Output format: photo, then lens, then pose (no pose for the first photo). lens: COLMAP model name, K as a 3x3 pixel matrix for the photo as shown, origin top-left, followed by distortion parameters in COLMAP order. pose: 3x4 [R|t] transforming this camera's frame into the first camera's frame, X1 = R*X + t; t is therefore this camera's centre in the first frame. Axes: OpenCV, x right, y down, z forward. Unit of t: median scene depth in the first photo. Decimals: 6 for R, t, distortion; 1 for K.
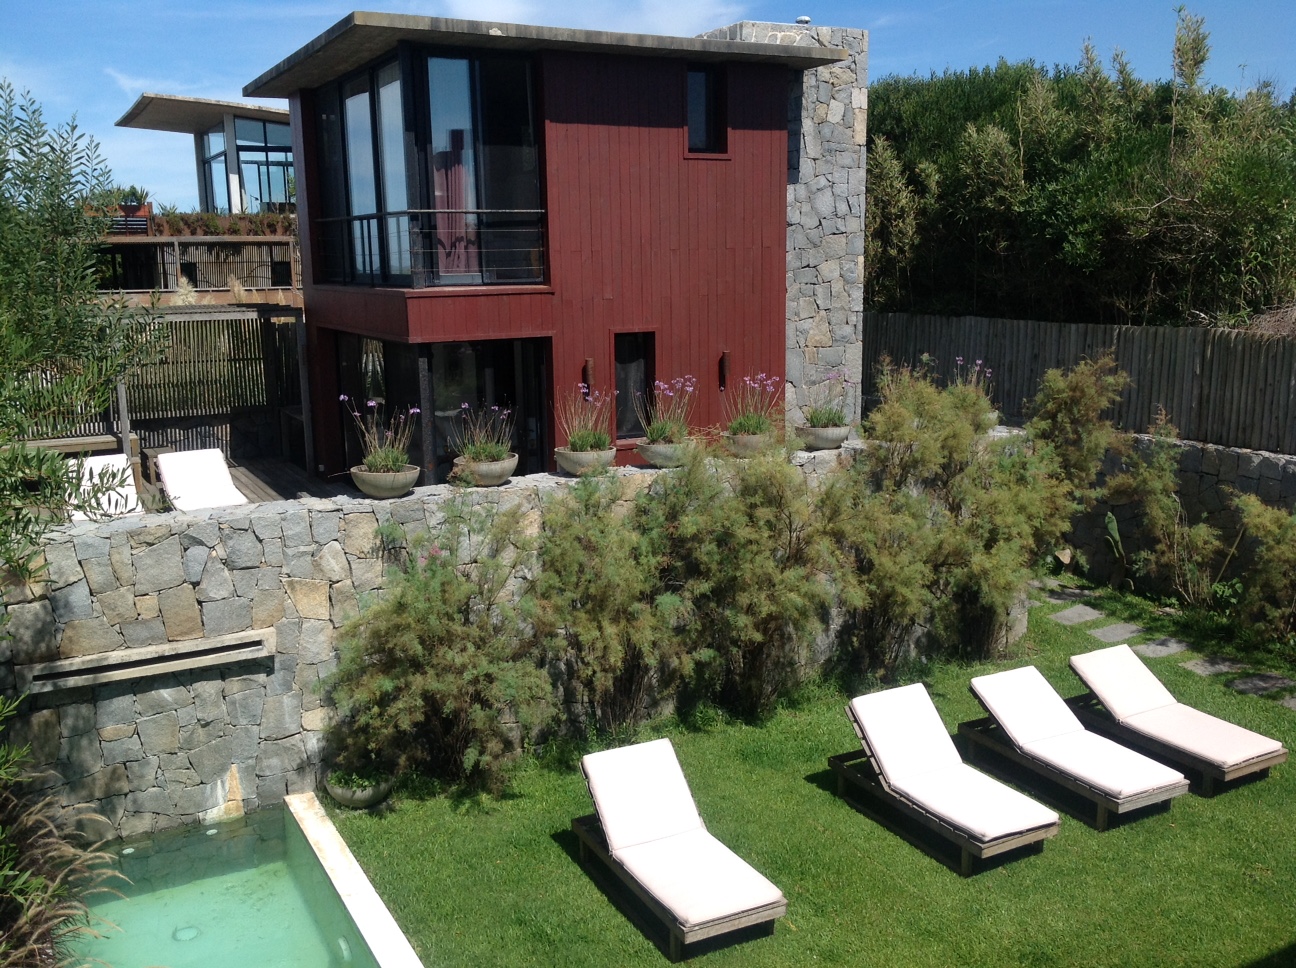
lens RADIAL K [[1257.0, 0, 637.2], [0, 1257.0, 477.8], [0, 0, 1]] dist [0.143819, -0.310218]
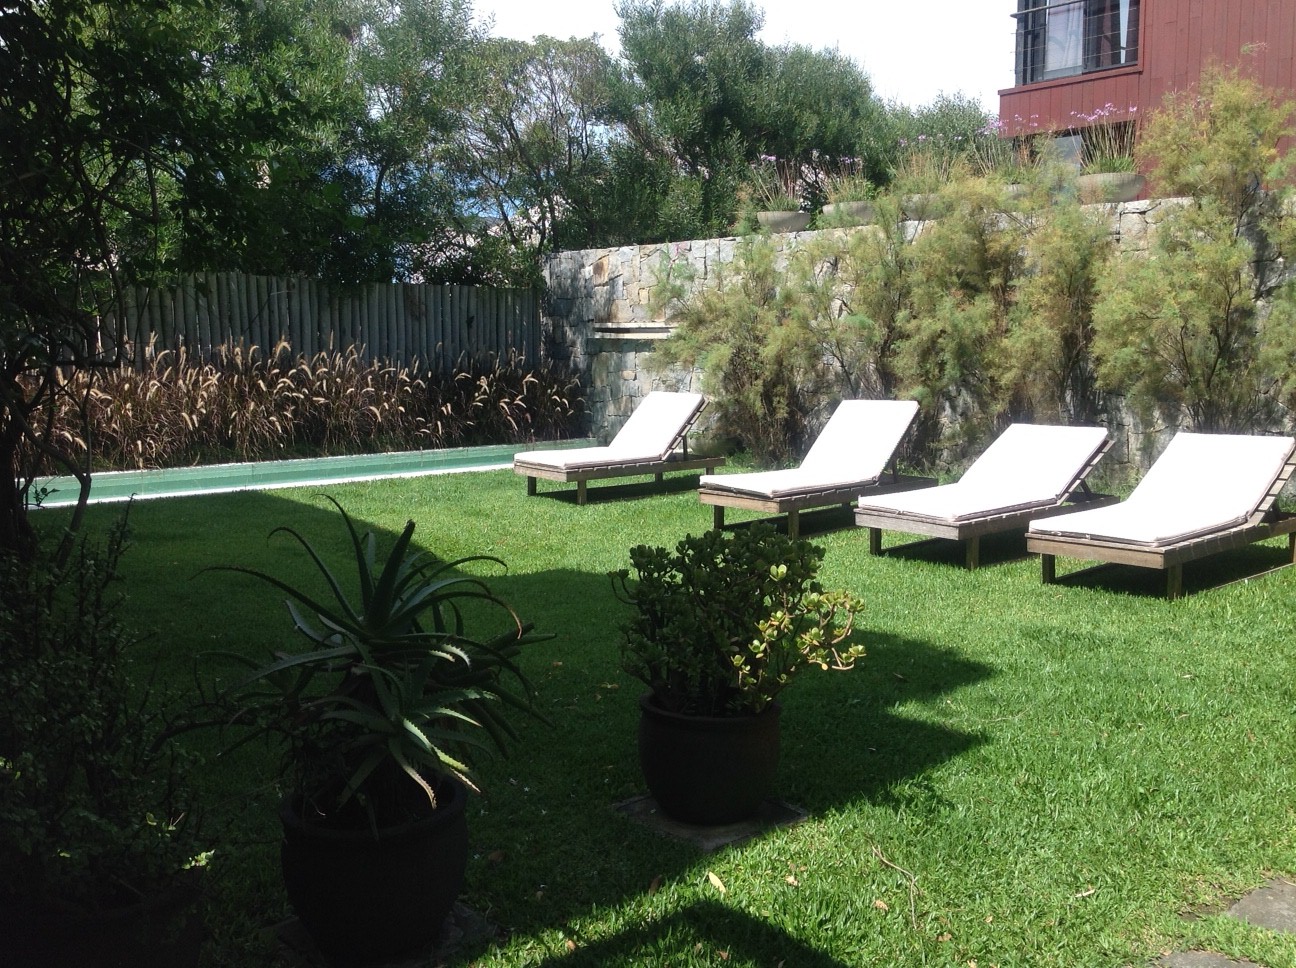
lens RADIAL K [[1230.9, 0, 648.0], [0, 1230.9, 484.0], [0, 0, 1]] dist [0.135179, -0.244914]
pose [[0.239852, 0.141526, -0.960438, 0.755928], [-0.175580, 0.979326, 0.100461, 0.118809], [0.954800, 0.144538, 0.259743, 0.439859]]
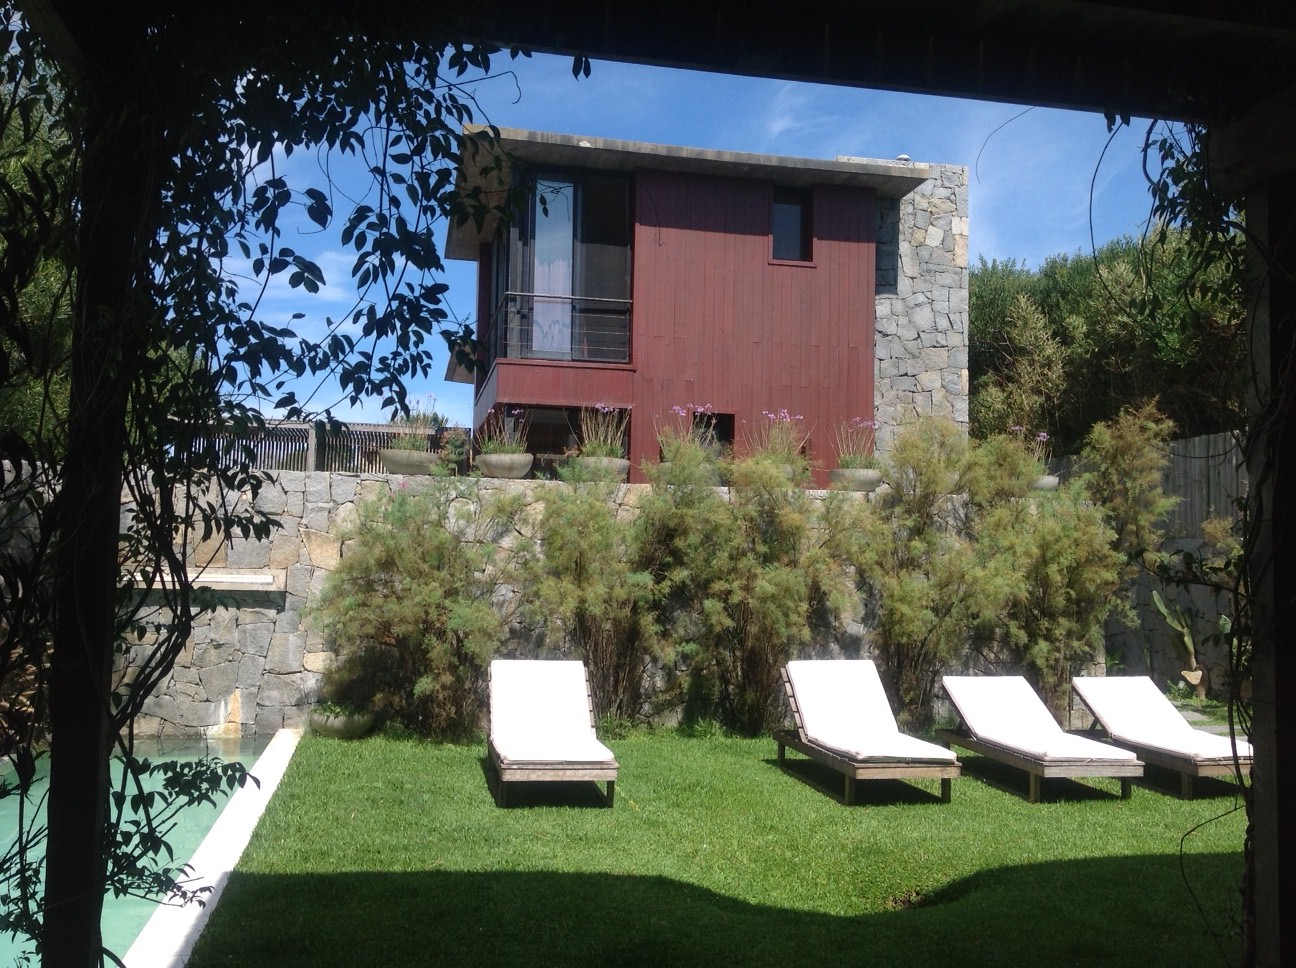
lens RADIAL K [[1230.9, 0, 648.0], [0, 1230.9, 484.0], [0, 0, 1]] dist [0.135179, -0.244914]
pose [[0.960172, 0.011618, -0.279167, 0.240816], [-0.082657, 0.966226, -0.244079, 0.207003], [0.266903, 0.257433, 0.928704, 0.019662]]
